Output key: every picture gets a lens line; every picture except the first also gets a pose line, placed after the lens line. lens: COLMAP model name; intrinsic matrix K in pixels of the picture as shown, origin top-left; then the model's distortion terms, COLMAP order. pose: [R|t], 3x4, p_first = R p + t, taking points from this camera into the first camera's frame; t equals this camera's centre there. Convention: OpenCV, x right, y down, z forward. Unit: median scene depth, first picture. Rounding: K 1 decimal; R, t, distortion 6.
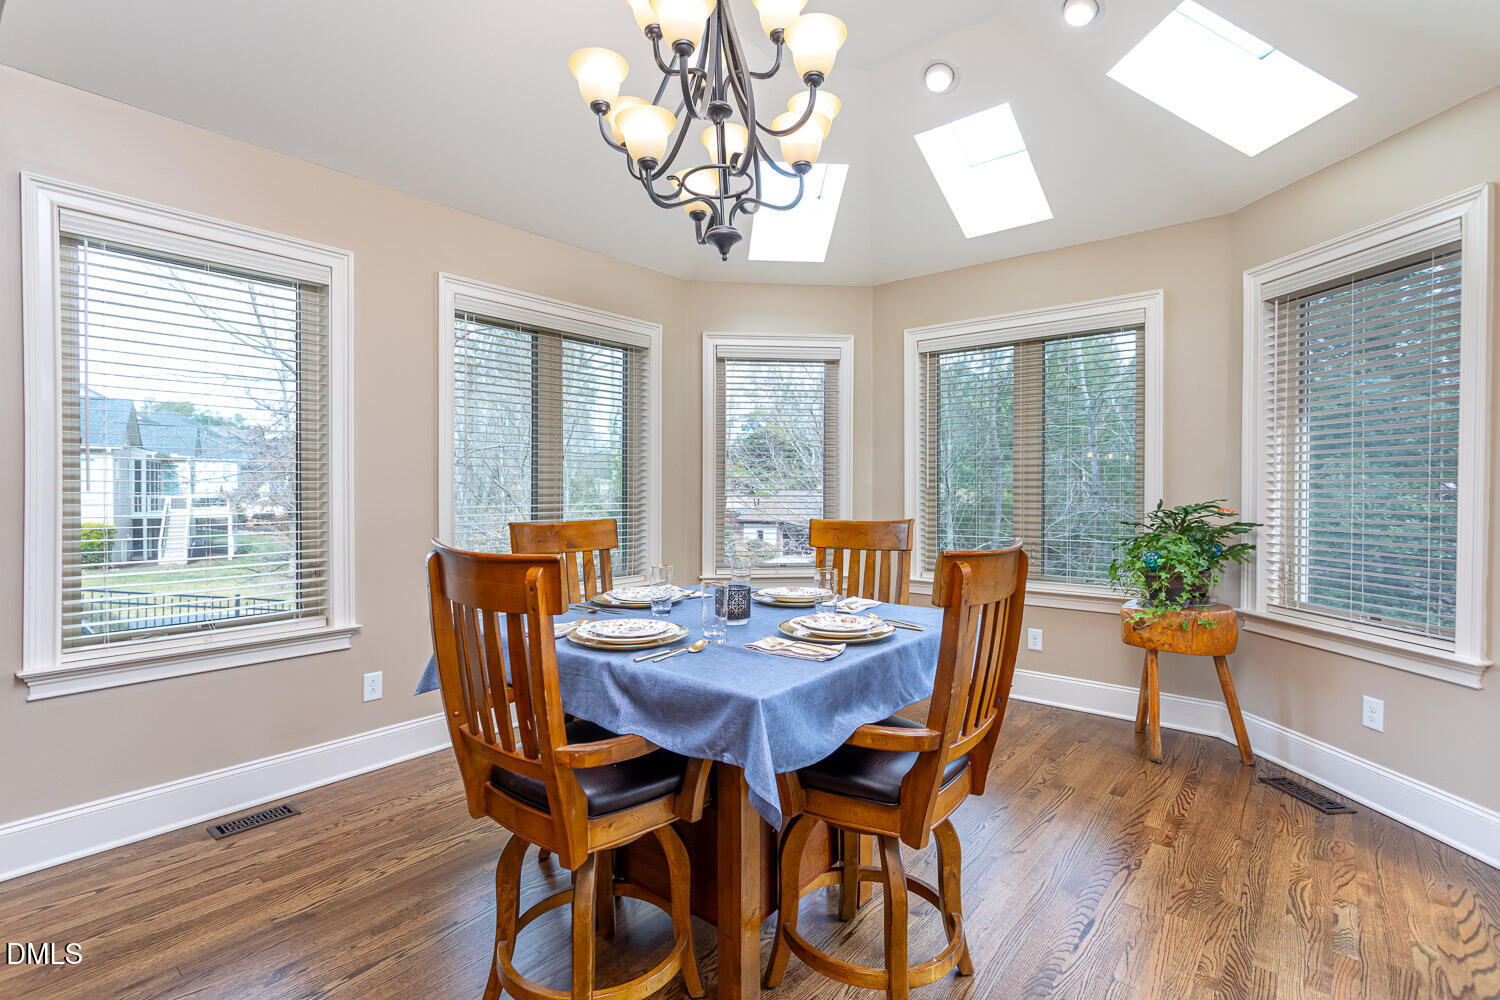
lens RADIAL K [[709.2, 0, 740.6], [0, 709.2, 498.5], [0, 0, 1]] dist [-0.002226, 0.000204]
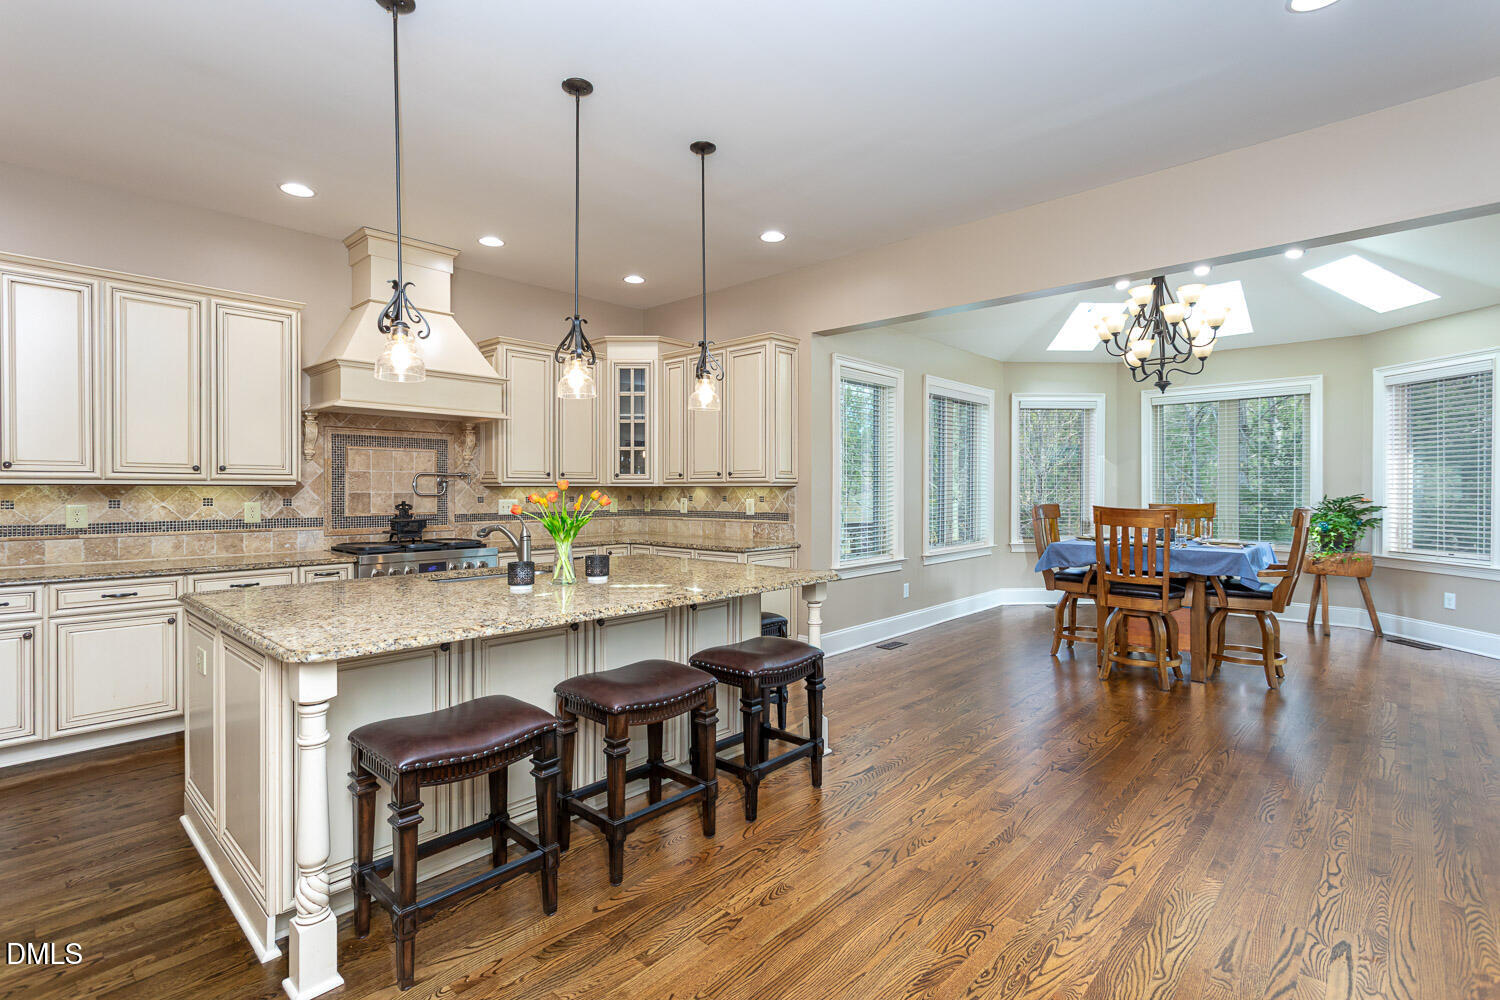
lens RADIAL K [[709.2, 0, 740.6], [0, 709.2, 498.5], [0, 0, 1]] dist [-0.002226, 0.000204]
pose [[0.998332, -0.001894, -0.057708, -0.863424], [0.001591, 0.999985, -0.005307, 0.021195], [0.057717, 0.005206, 0.998319, -0.970234]]
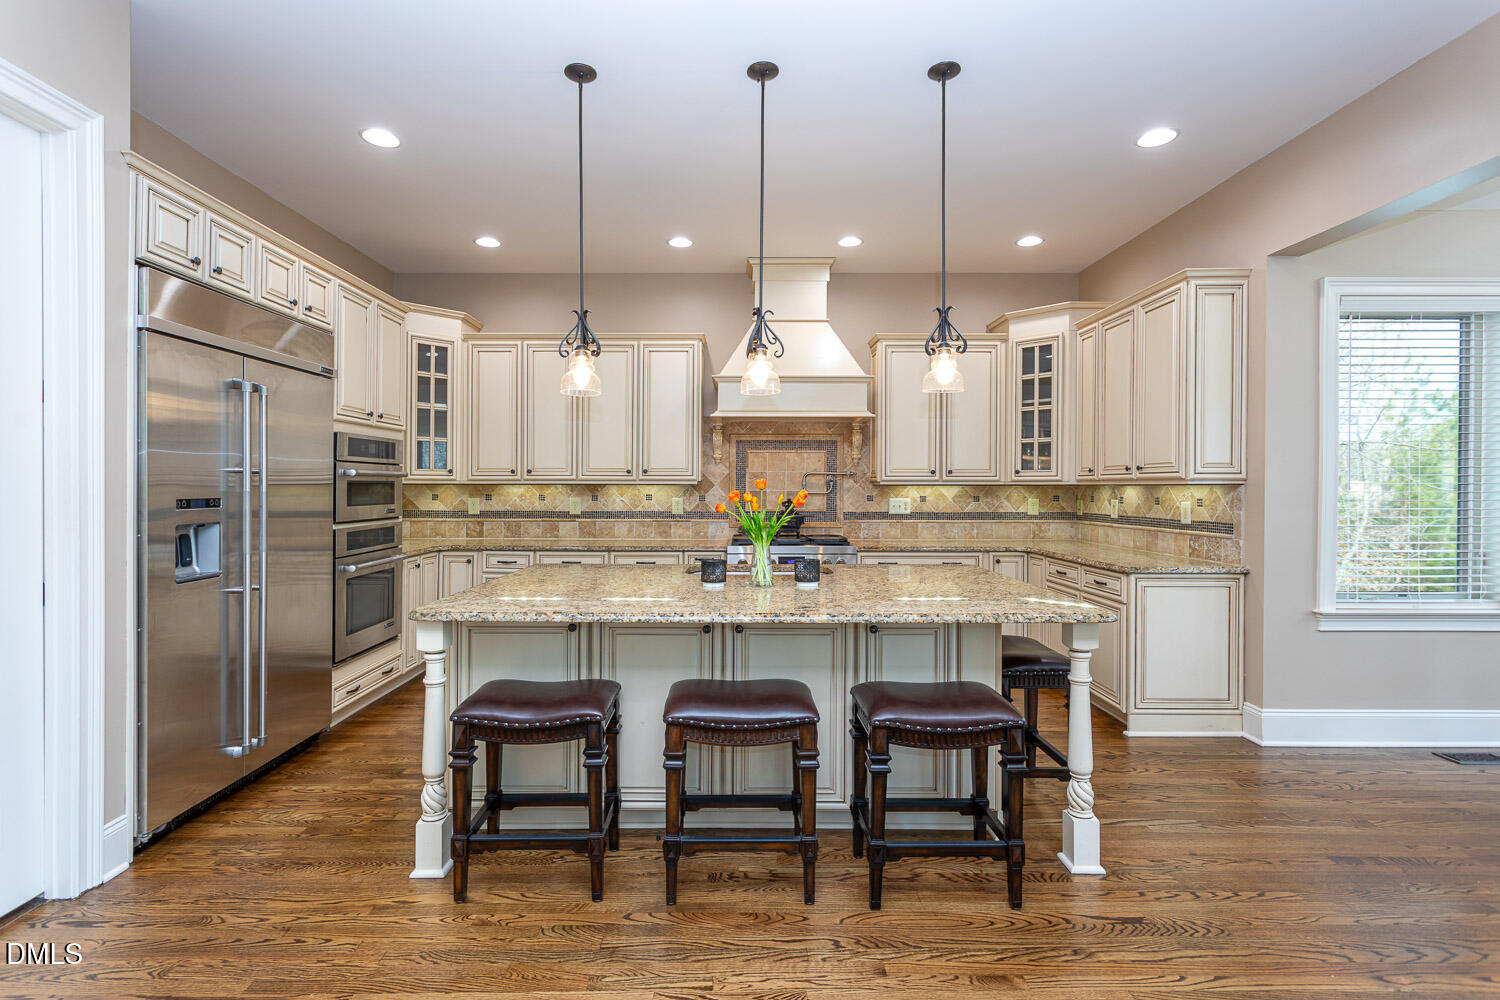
lens RADIAL K [[714.4, 0, 740.8], [0, 714.4, 490.5], [0, 0, 1]] dist [0.001881, 0.001024]
pose [[0.641085, 0.002469, -0.767466, -0.452241], [-0.014028, 0.999865, -0.008502, 0.014436], [0.767342, 0.016217, 0.641033, -0.650962]]
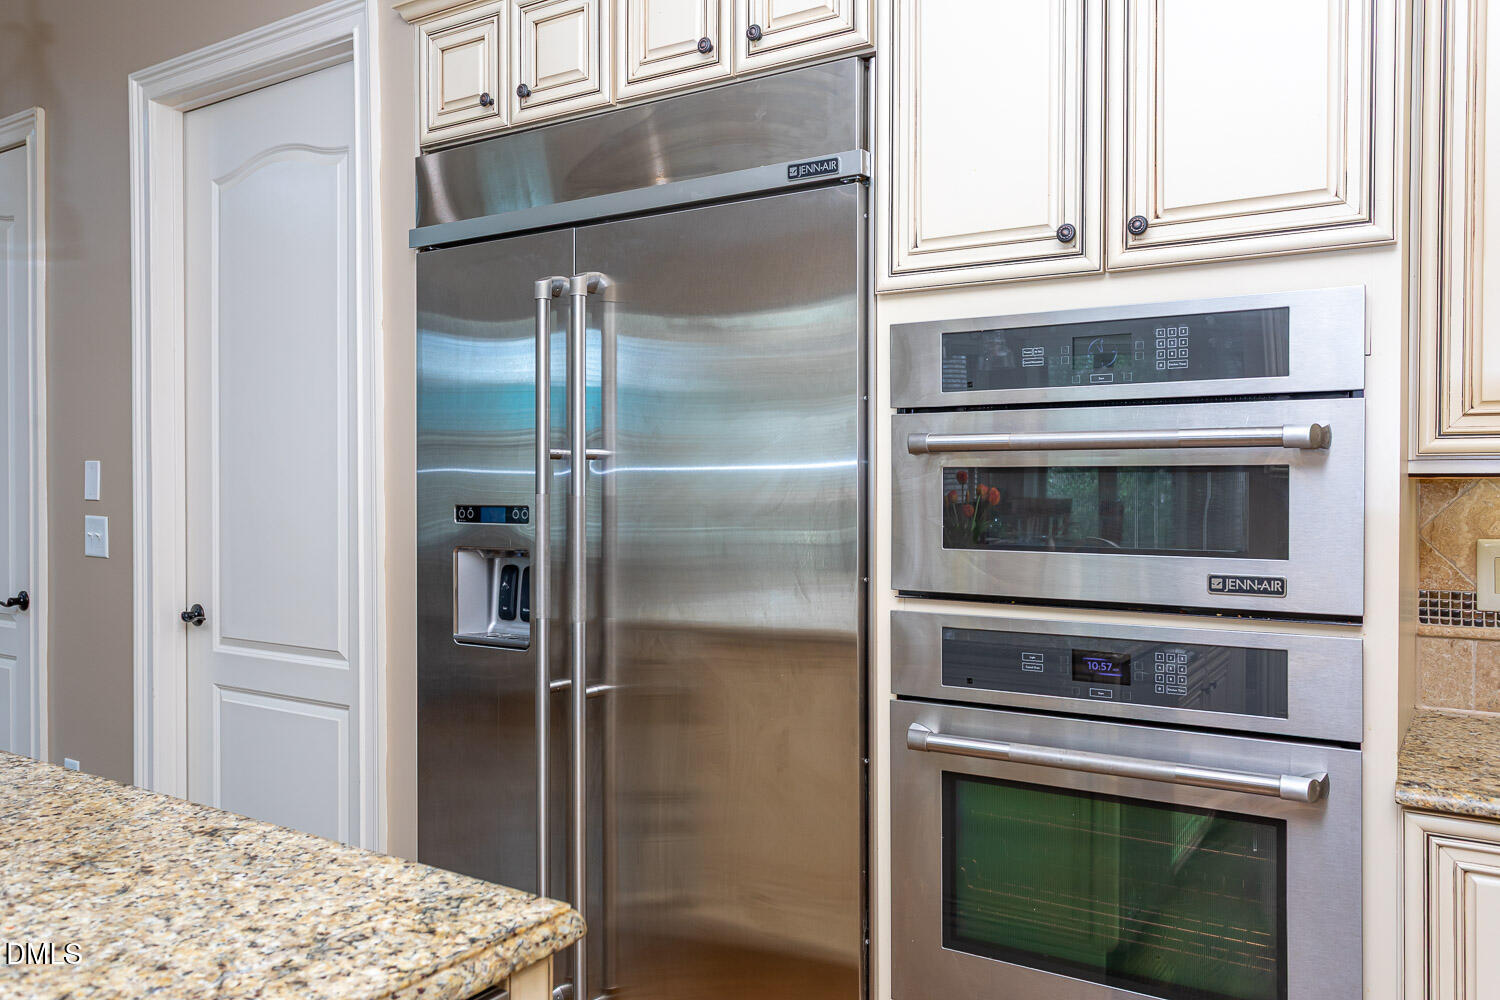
lens RADIAL K [[1180.5, 0, 750.0], [0, 1180.5, 500.0], [0, 0, 1]] dist [0.035773, 0.000782]
pose [[-0.994877, -0.005925, -0.100919, -1.608735], [-0.008785, 0.999572, 0.027920, -0.002665], [0.100710, 0.028663, -0.994503, 0.232450]]
